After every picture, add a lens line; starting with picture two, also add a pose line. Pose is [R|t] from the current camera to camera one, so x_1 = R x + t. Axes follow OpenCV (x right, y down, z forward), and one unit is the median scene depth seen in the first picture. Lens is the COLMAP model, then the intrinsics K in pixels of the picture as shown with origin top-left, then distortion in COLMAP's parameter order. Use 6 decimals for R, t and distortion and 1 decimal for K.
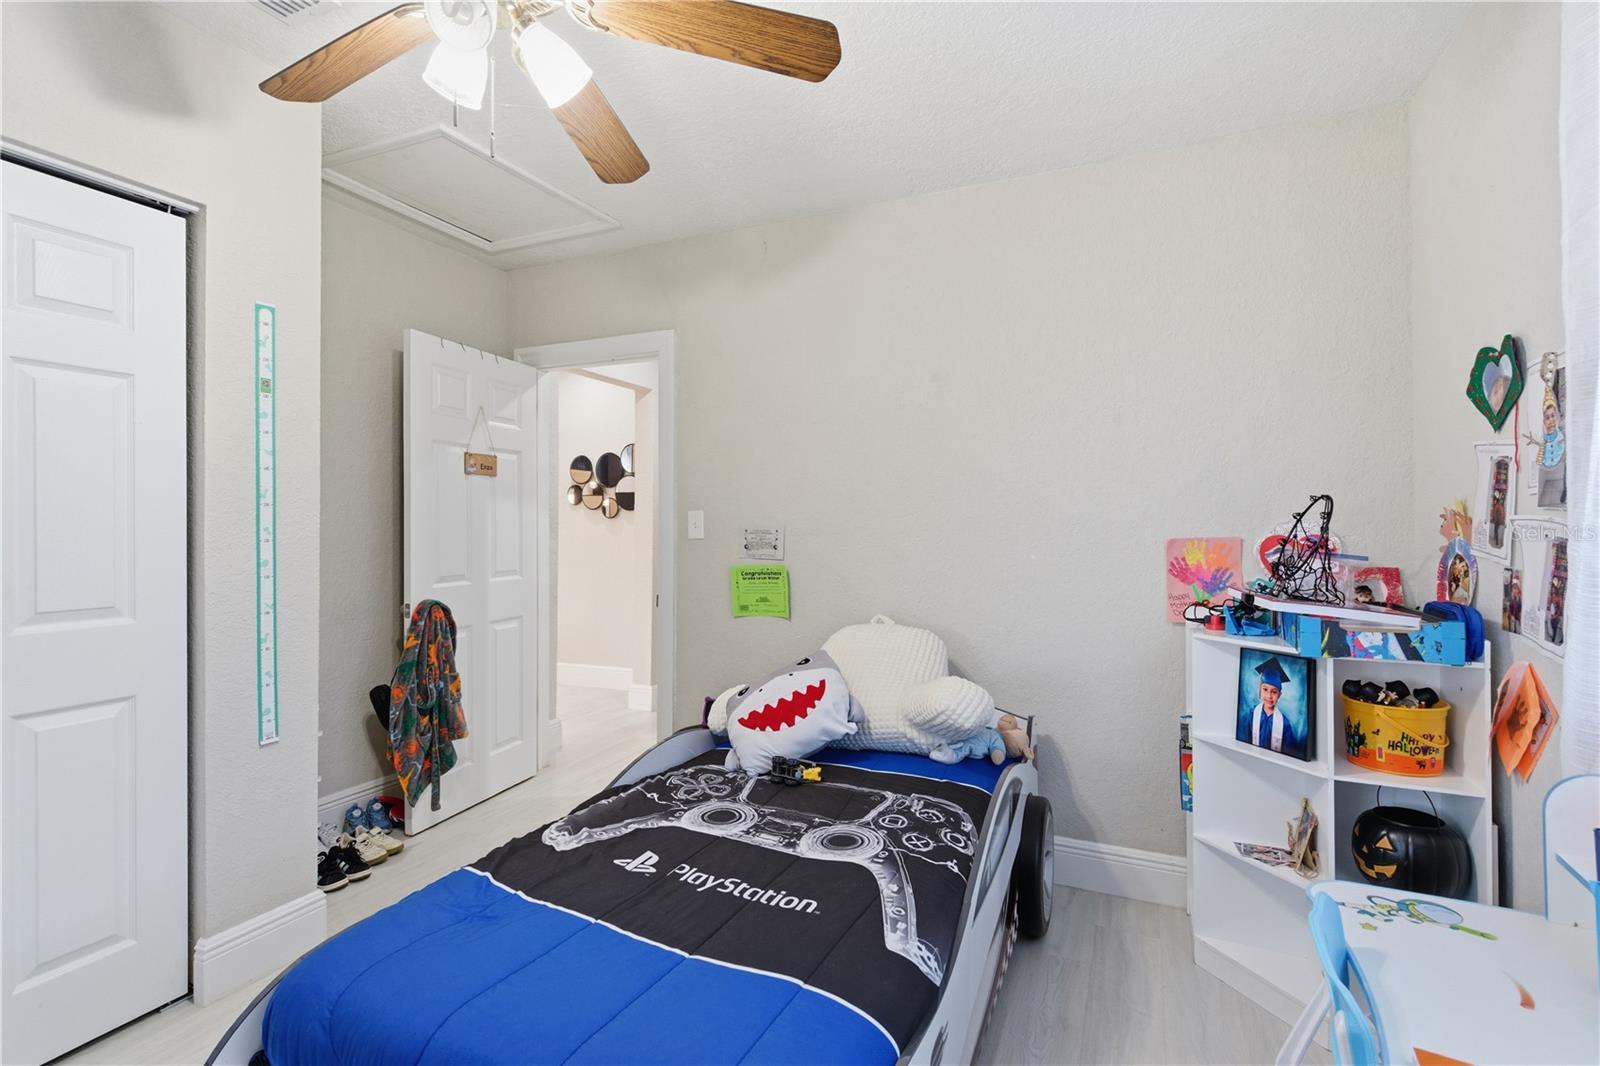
lens RADIAL K [[724.5, 0, 801.0], [0, 724.5, 528.0], [0, 0, 1]] dist [0.000893, 0.000028]
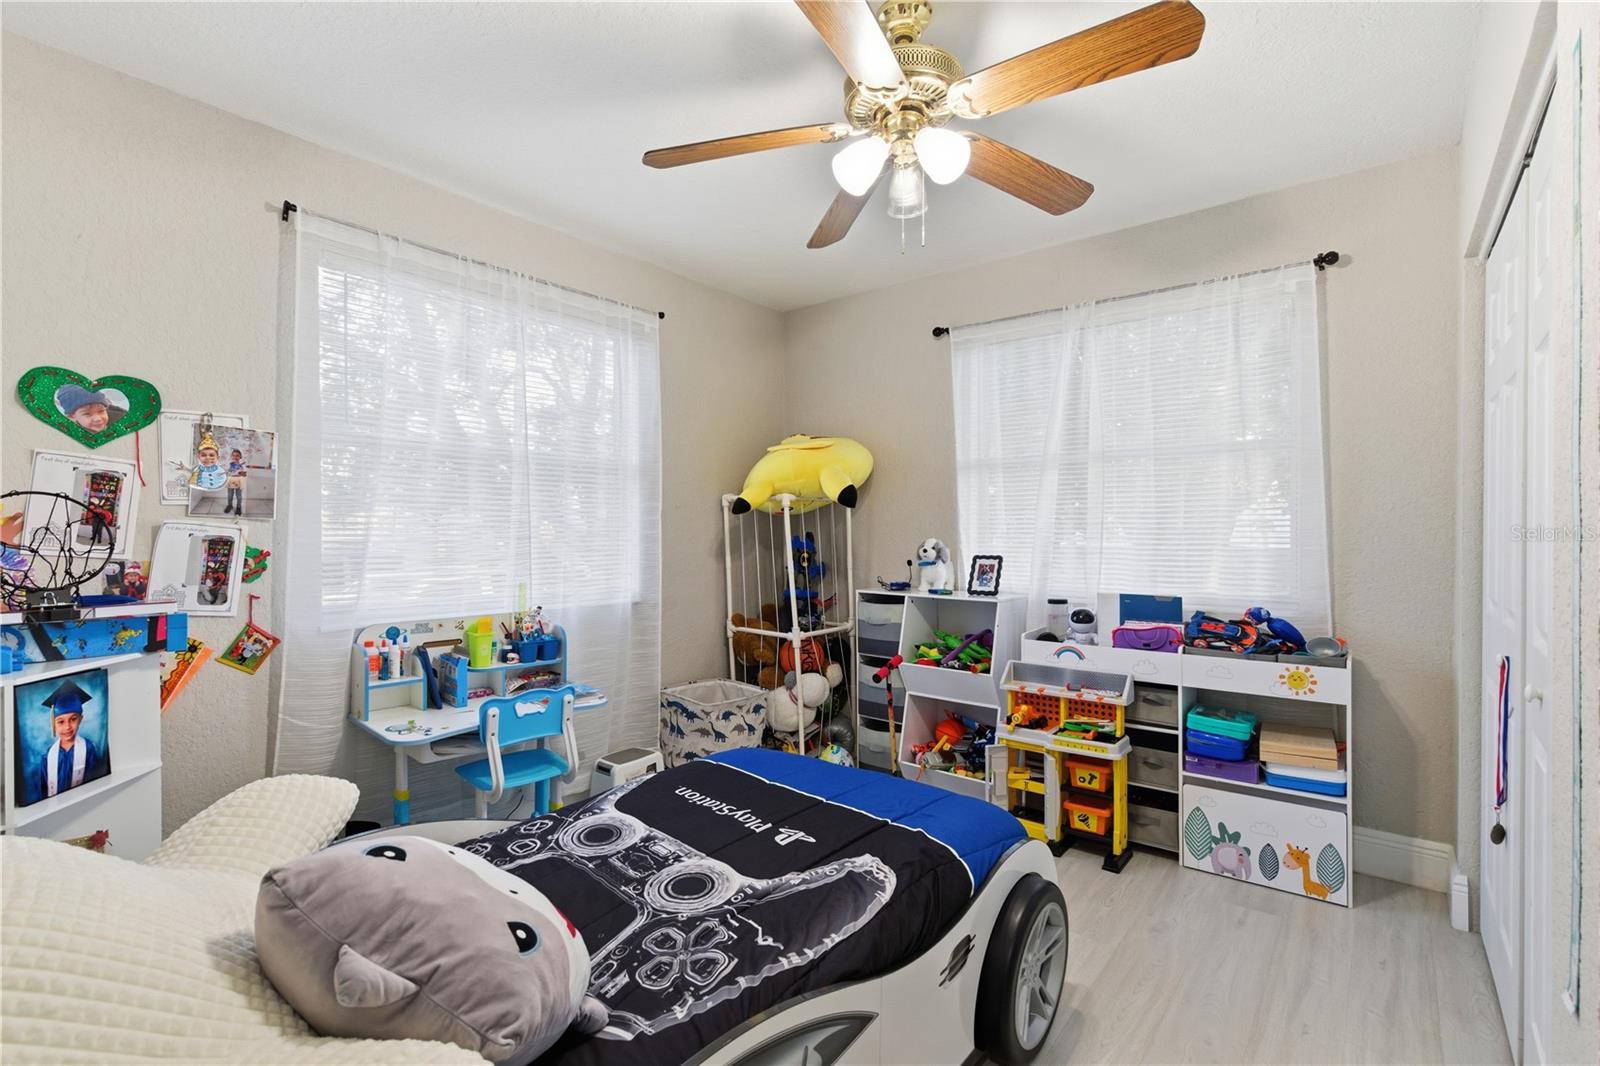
lens RADIAL K [[724.5, 0, 796.4], [0, 724.5, 534.8], [0, 0, 1]] dist [0.000893, 0.000028]
pose [[-0.969043, -0.005184, 0.246839, -0.444274], [-0.002957, 0.999952, 0.009392, -0.004202], [-0.246875, 0.008372, -0.969011, 1.838042]]
